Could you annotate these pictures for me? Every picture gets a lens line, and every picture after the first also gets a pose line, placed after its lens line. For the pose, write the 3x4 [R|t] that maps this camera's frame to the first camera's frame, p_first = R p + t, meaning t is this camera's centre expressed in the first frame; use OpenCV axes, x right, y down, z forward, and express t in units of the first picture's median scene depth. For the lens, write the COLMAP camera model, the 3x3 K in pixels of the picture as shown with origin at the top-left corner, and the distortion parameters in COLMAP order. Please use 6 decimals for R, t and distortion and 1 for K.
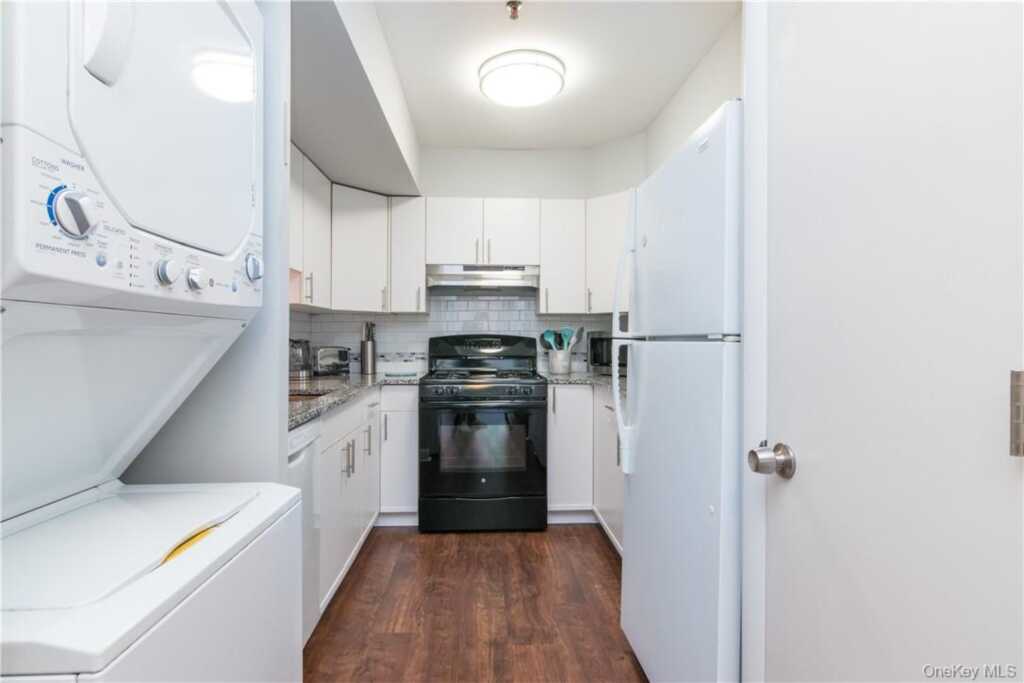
lens RADIAL K [[515.1, 0, 501.1], [0, 515.1, 338.9], [0, 0, 1]] dist [-0.000581, 0.001093]
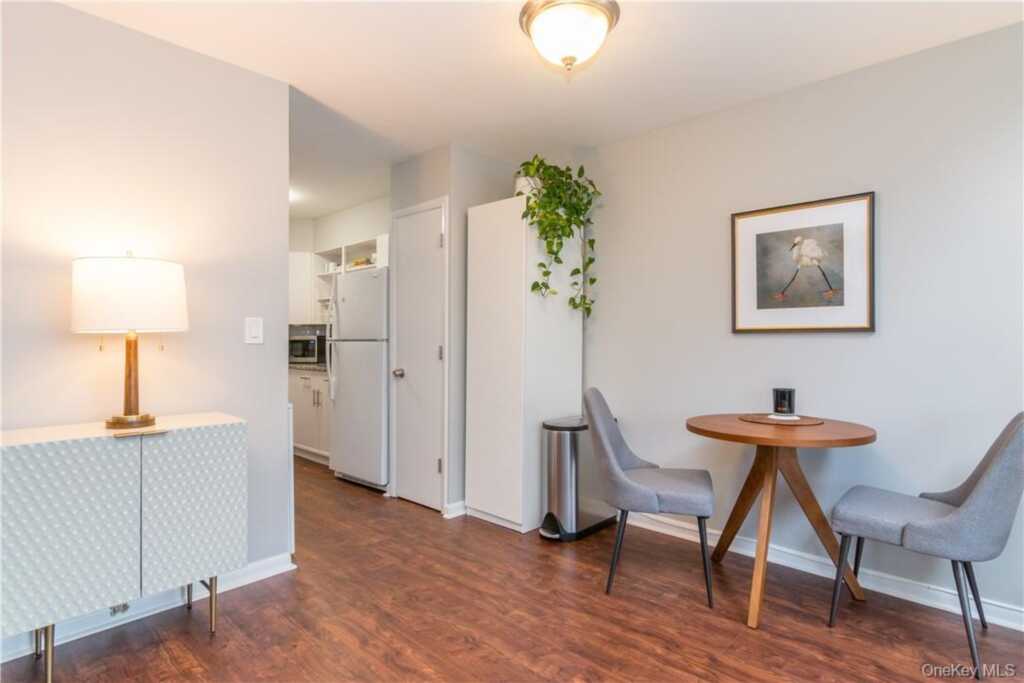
lens RADIAL K [[525.6, 0, 512.0], [0, 525.6, 341.5], [0, 0, 1]] dist [-0.001571, -0.000261]
pose [[0.710873, -0.006499, 0.703291, -0.462248], [0.002813, 0.999976, 0.006397, -0.005358], [-0.703315, -0.002569, 0.710873, -0.671986]]
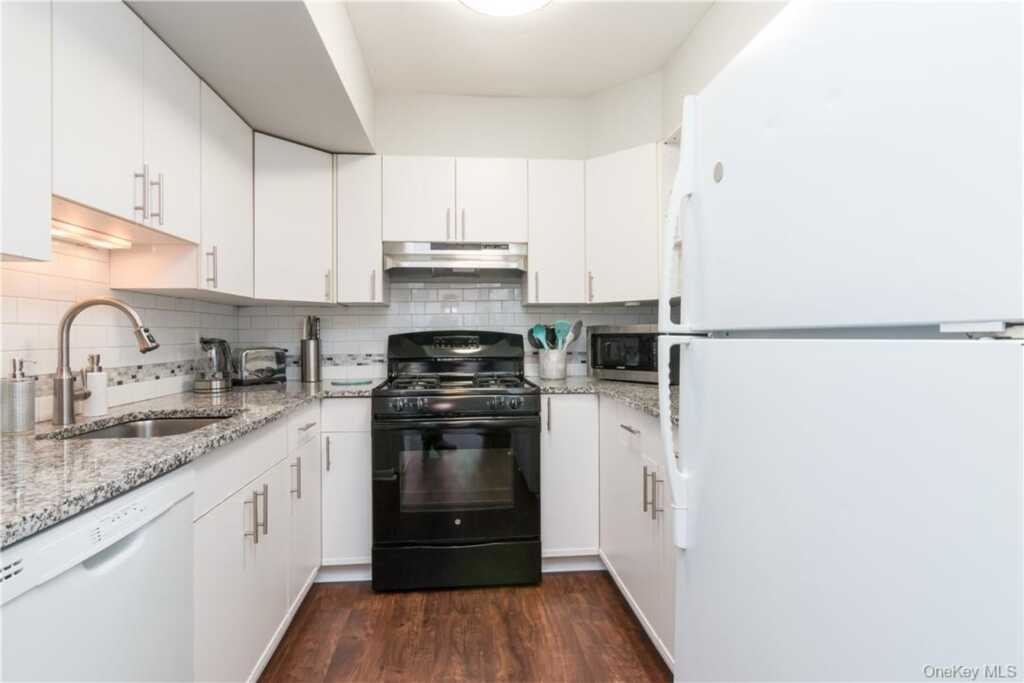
lens RADIAL K [[515.1, 0, 501.1], [0, 515.1, 338.9], [0, 0, 1]] dist [-0.000581, 0.001093]
pose [[0.998957, -0.007392, 0.045061, -0.002524], [0.007109, 0.999954, 0.006440, -0.000356], [-0.045106, -0.006113, 0.998963, 0.219711]]
